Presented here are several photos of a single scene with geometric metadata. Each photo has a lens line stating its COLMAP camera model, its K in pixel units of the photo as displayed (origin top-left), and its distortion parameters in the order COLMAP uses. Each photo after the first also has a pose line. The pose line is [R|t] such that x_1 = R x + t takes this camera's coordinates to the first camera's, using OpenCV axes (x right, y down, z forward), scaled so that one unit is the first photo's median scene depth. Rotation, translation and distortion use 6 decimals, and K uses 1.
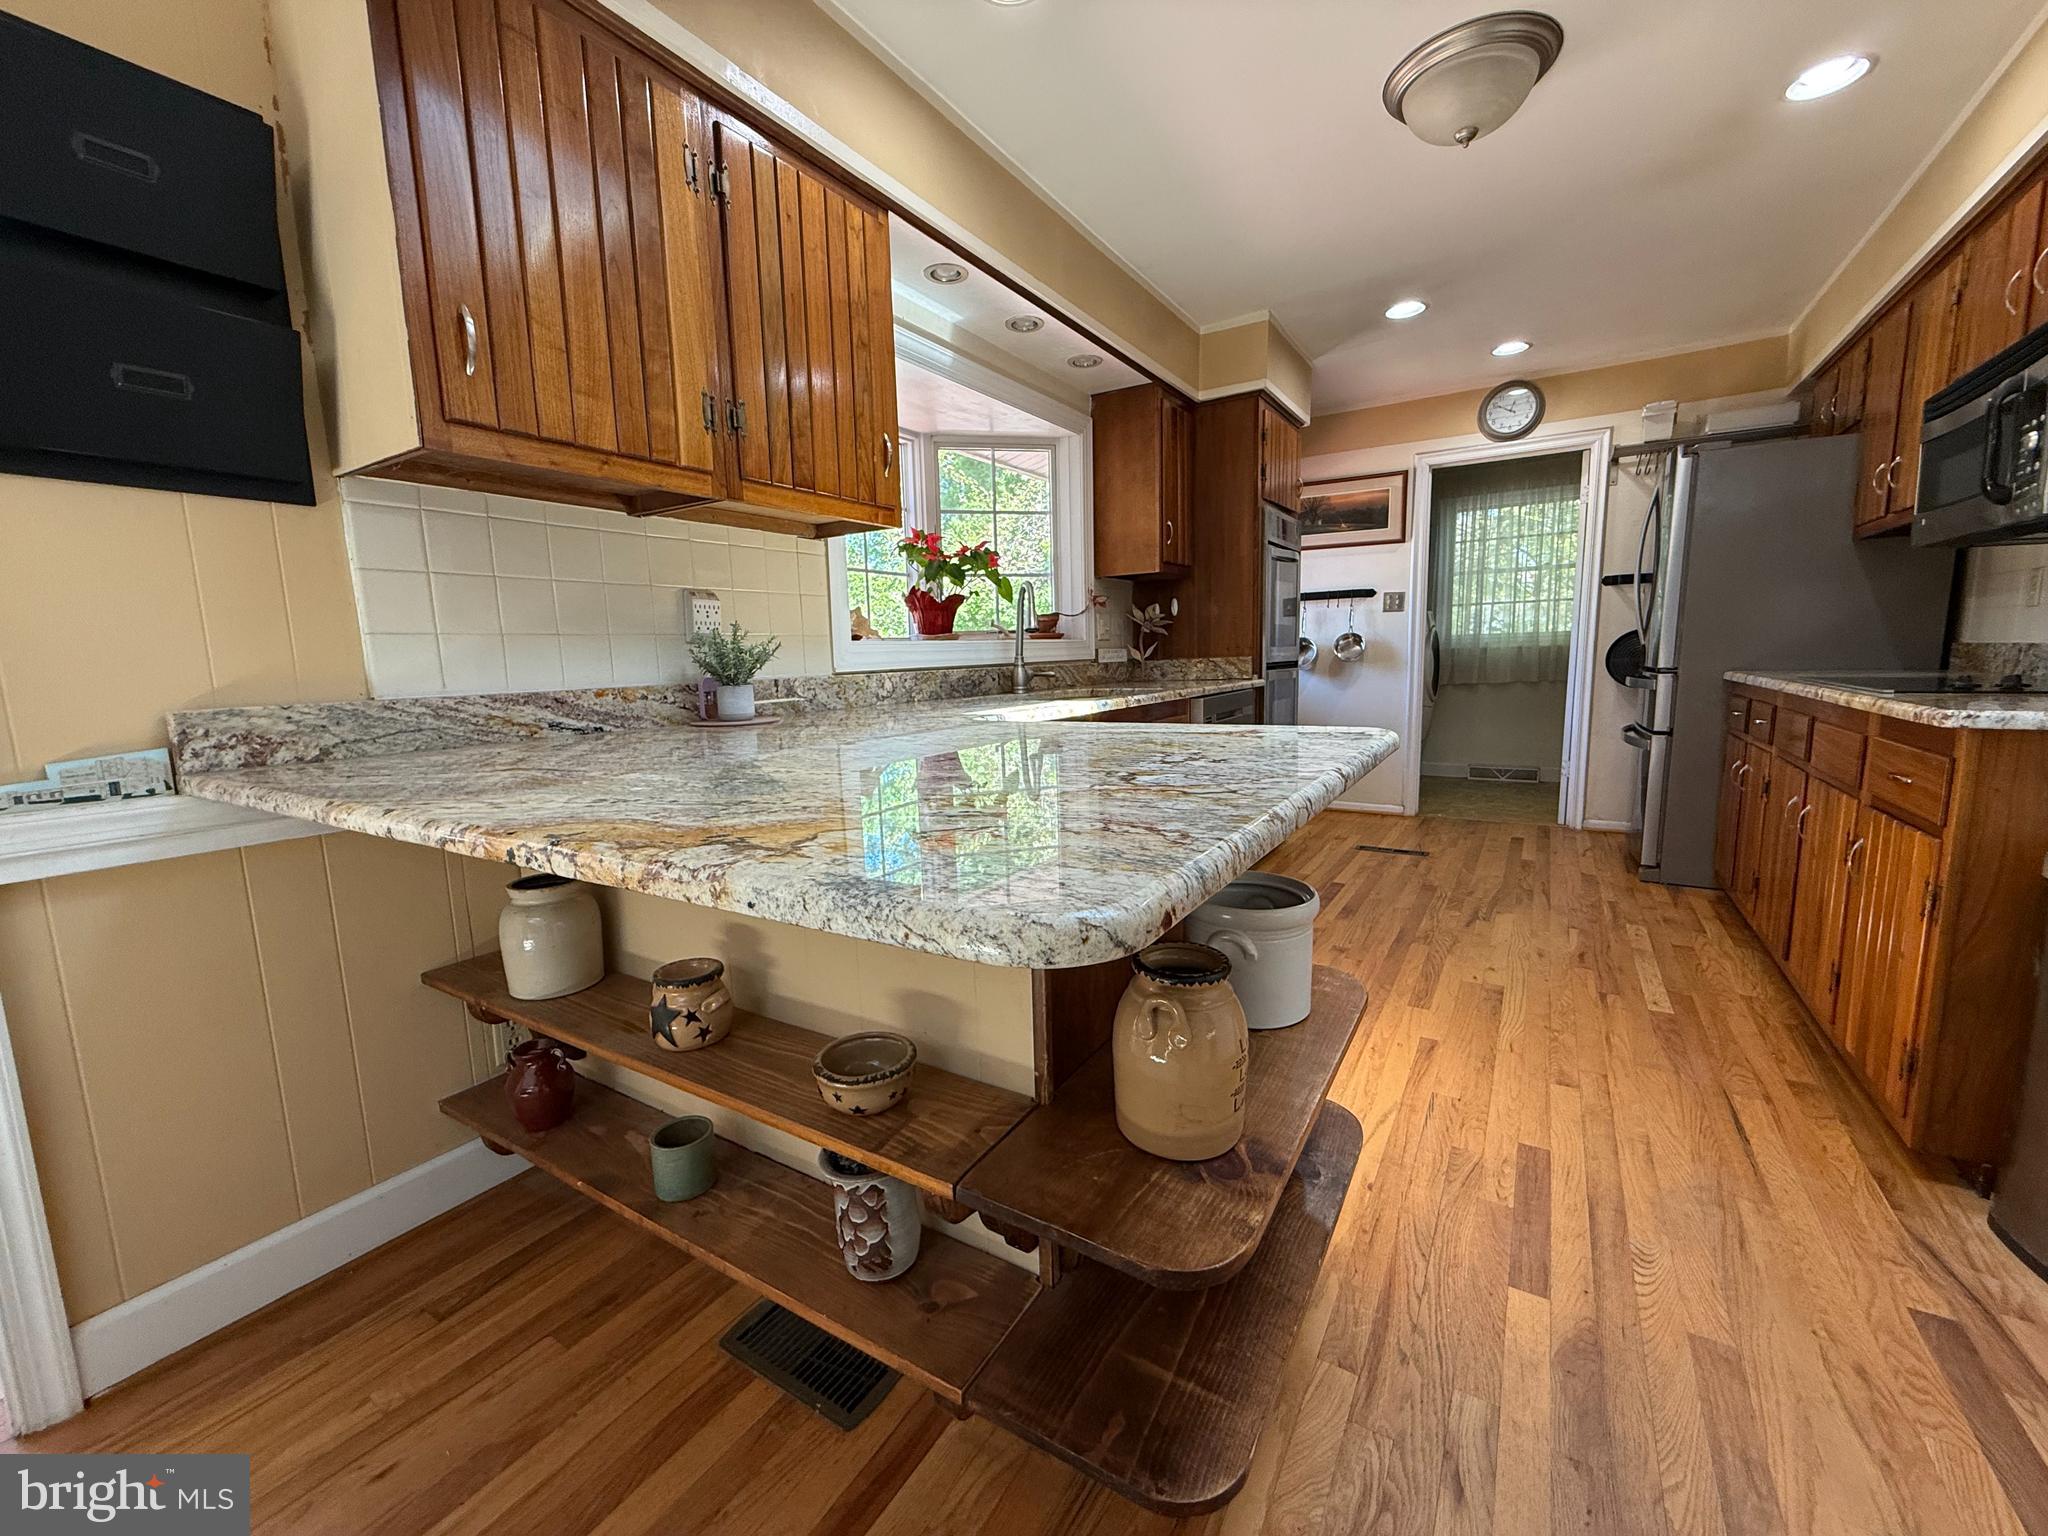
lens RADIAL K [[817.2, 0, 1017.4], [0, 817.2, 766.7], [0, 0, 1]] dist [-0.000177, 0.000279]
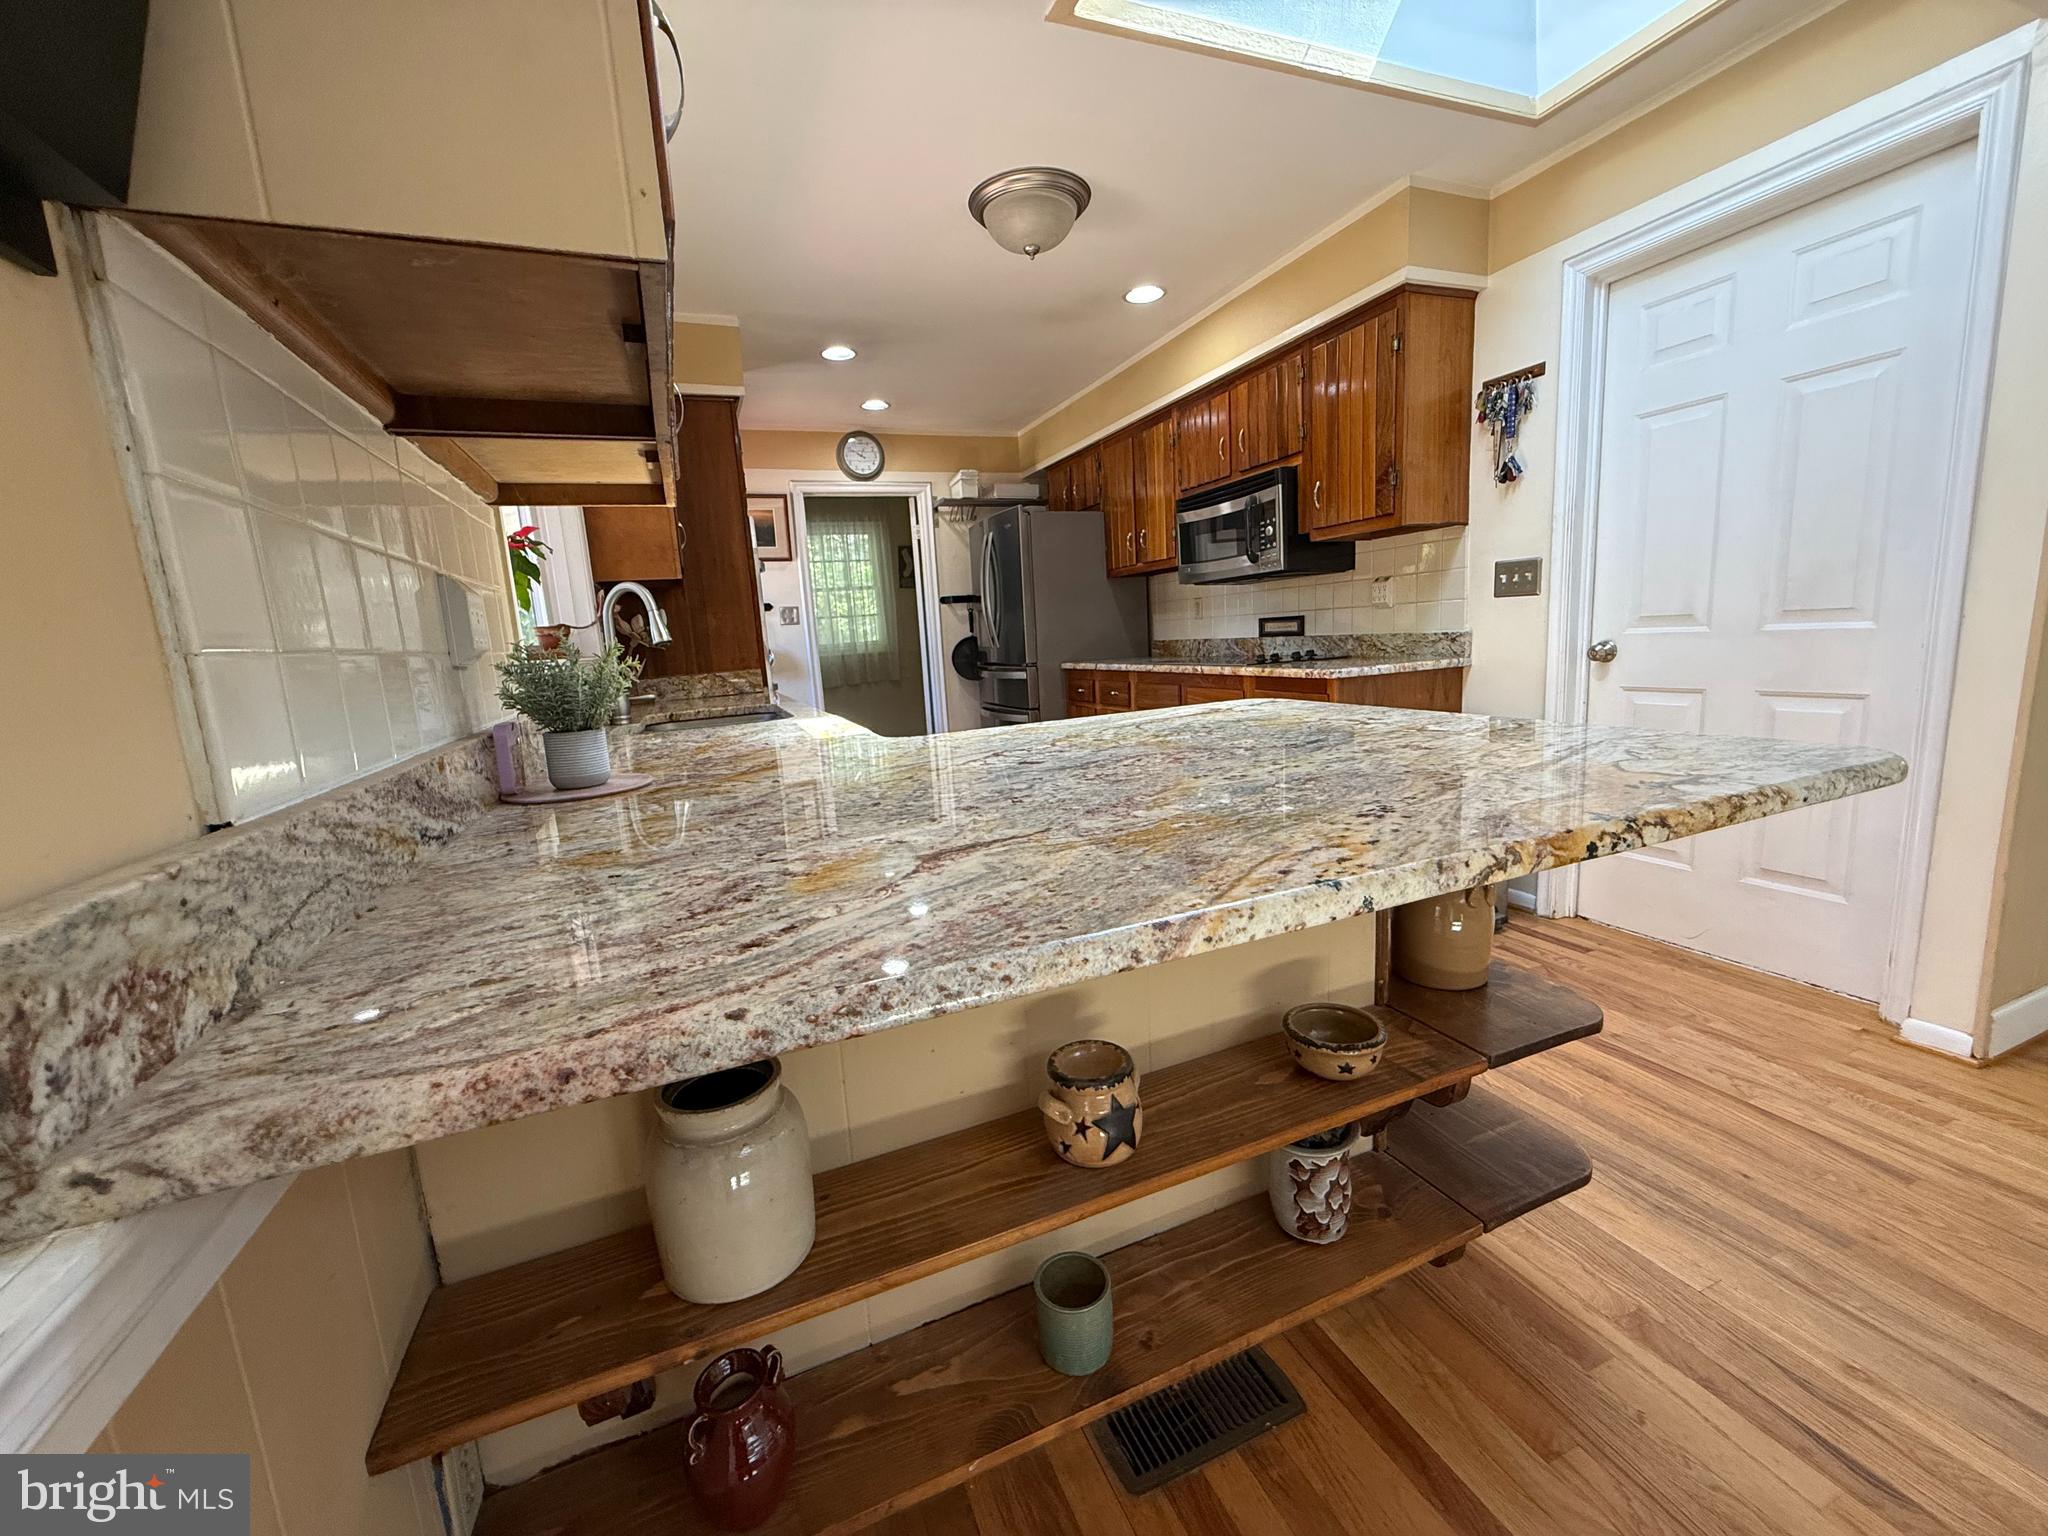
lens RADIAL K [[817.2, 0, 1017.4], [0, 817.2, 766.7], [0, 0, 1]] dist [-0.000177, 0.000279]
pose [[0.577800, -0.140738, 0.803953, -0.410583], [0.157809, 0.985697, 0.059137, -0.034580], [-0.800777, 0.092702, 0.591745, 0.224276]]
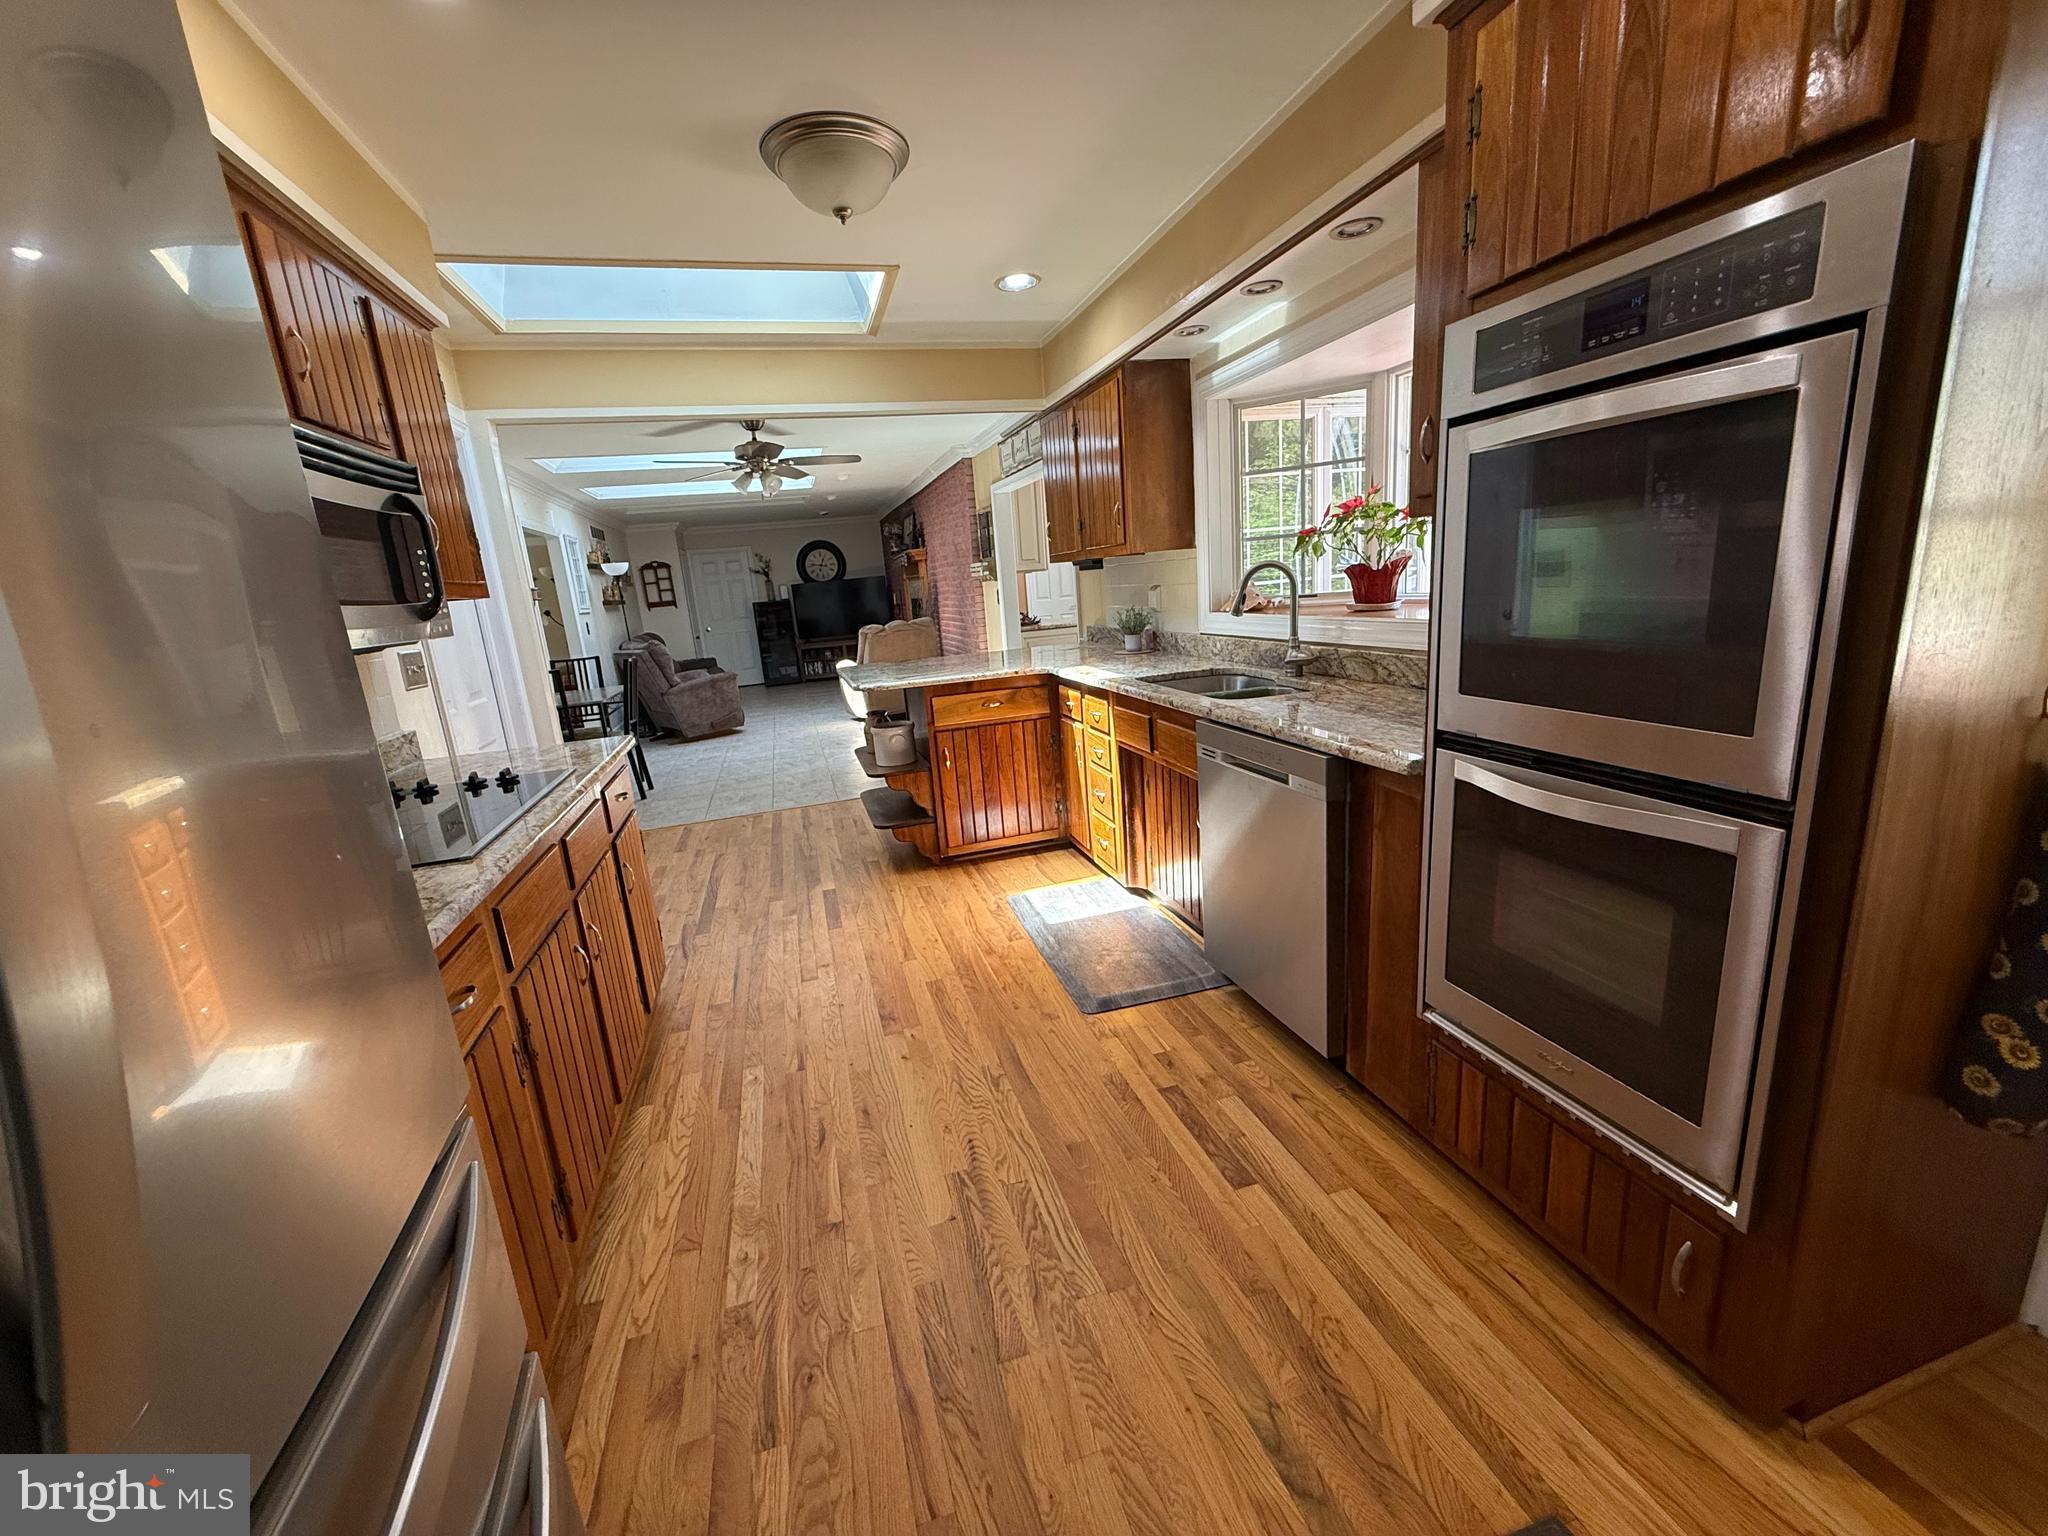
lens RADIAL K [[822.4, 0, 1023.2], [0, 822.4, 781.2], [0, 0, 1]] dist [0.000127, 0.000067]
pose [[-0.652358, 0.253302, -0.714330, 0.940902], [-0.009835, 0.939590, 0.342161, -0.305523], [0.757847, 0.230237, -0.610458, 1.398590]]
